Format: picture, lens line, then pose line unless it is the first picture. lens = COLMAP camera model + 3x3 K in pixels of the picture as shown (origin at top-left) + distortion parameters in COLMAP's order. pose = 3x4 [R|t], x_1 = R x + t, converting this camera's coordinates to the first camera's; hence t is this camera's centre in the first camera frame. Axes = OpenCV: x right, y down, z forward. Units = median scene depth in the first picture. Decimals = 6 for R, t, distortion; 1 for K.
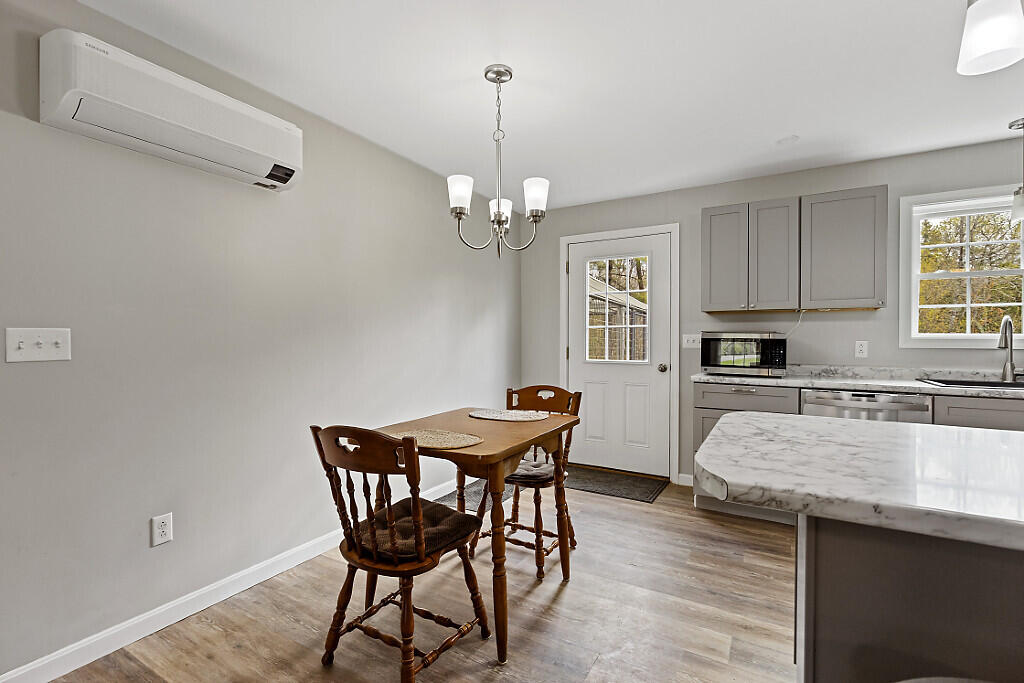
lens RADIAL K [[463.8, 0, 510.1], [0, 463.8, 339.3], [0, 0, 1]] dist [0.018123, -0.000181]
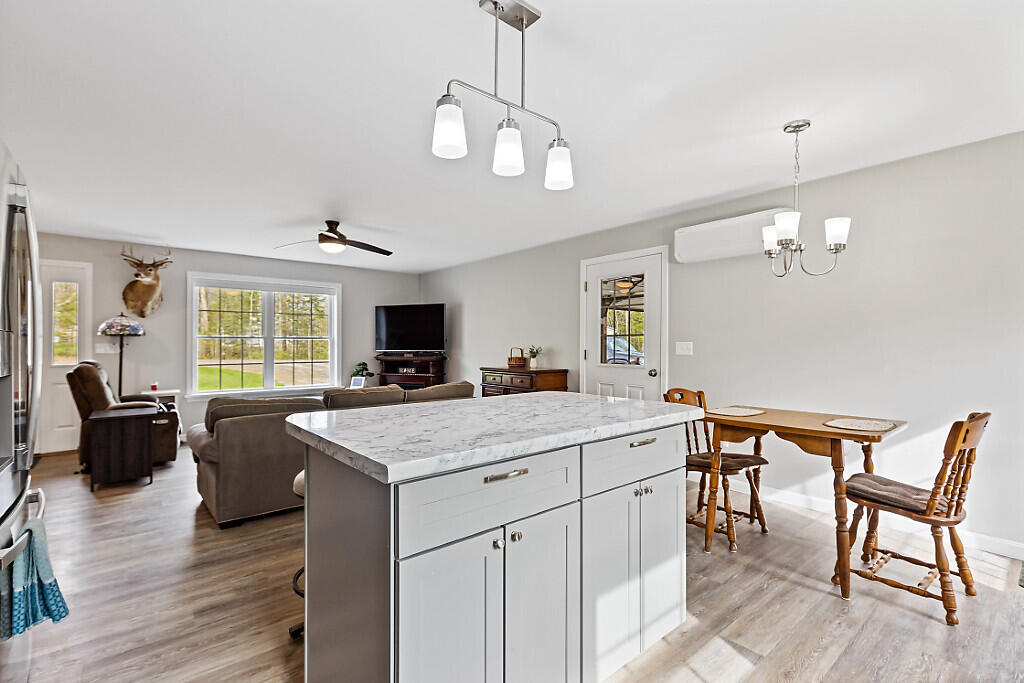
lens RADIAL K [[465.5, 0, 506.0], [0, 465.5, 341.2], [0, 0, 1]] dist [-0.002255, -0.000521]
pose [[-0.353319, -0.008109, -0.935468, 1.016488], [-0.006081, 0.999961, -0.006371, -0.002872], [0.935483, 0.003438, -0.353355, 0.542615]]
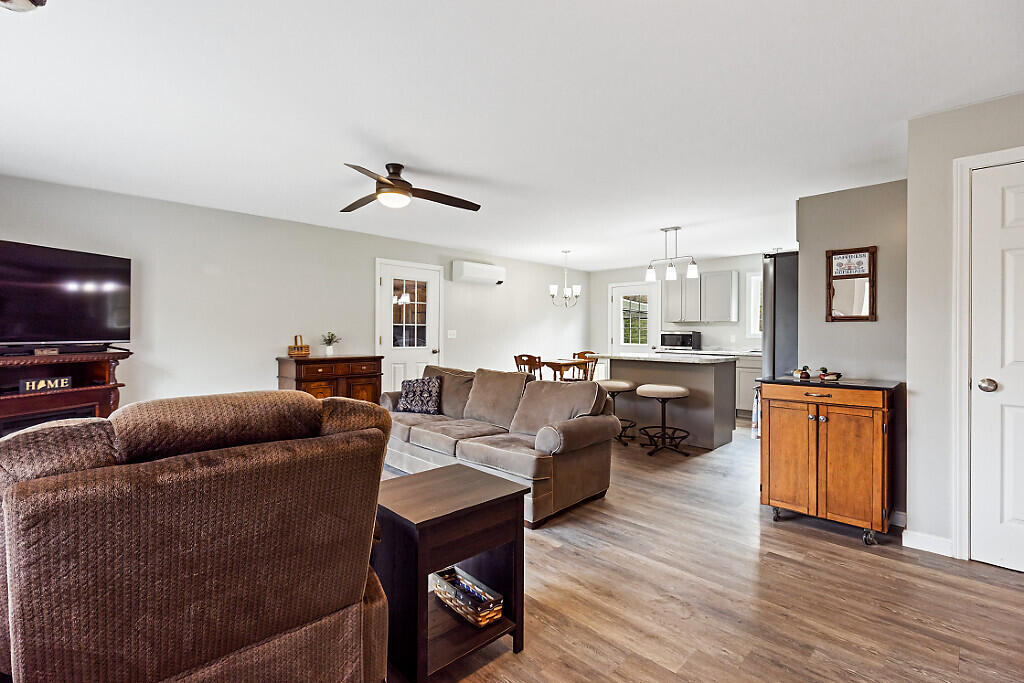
lens RADIAL K [[469.5, 0, 506.8], [0, 469.5, 334.4], [0, 0, 1]] dist [-0.001144, -0.000473]
pose [[0.967107, 0.003150, -0.254350, 0.306369], [-0.003900, 0.999989, -0.002444, 0.013118], [0.254339, 0.003356, 0.967109, -1.693628]]
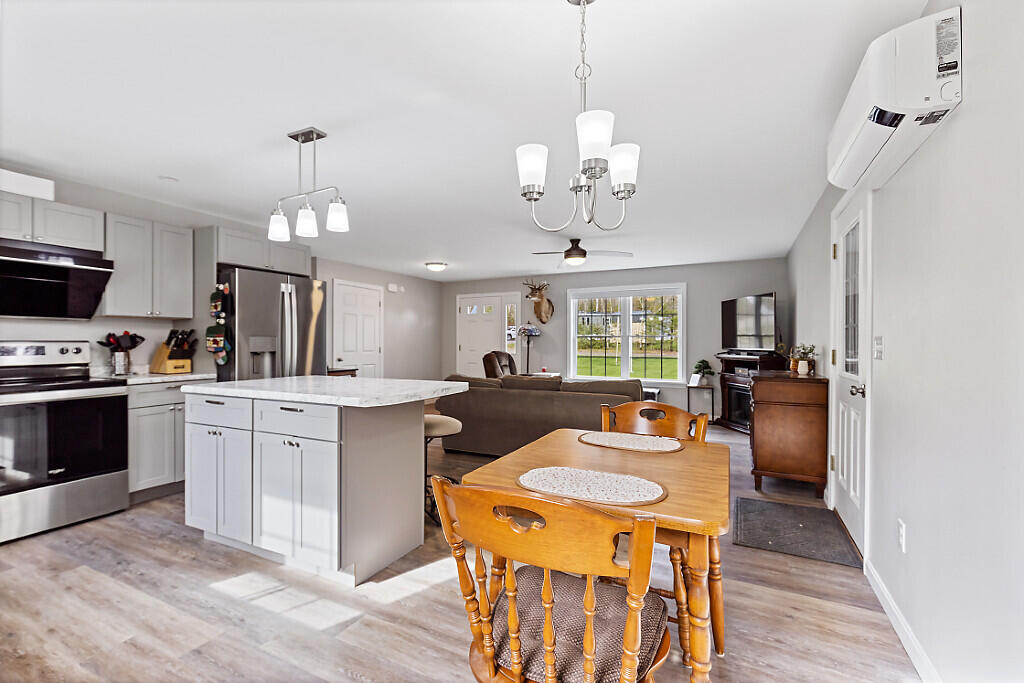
lens RADIAL K [[458.6, 0, 506.8], [0, 458.6, 340.2], [0, 0, 1]] dist [-0.001842, -0.000904]
pose [[-0.998847, -0.003782, -0.047858, 0.098051], [-0.003909, 0.999989, 0.002575, -0.006984], [0.047848, 0.002760, -0.998851, 1.302851]]
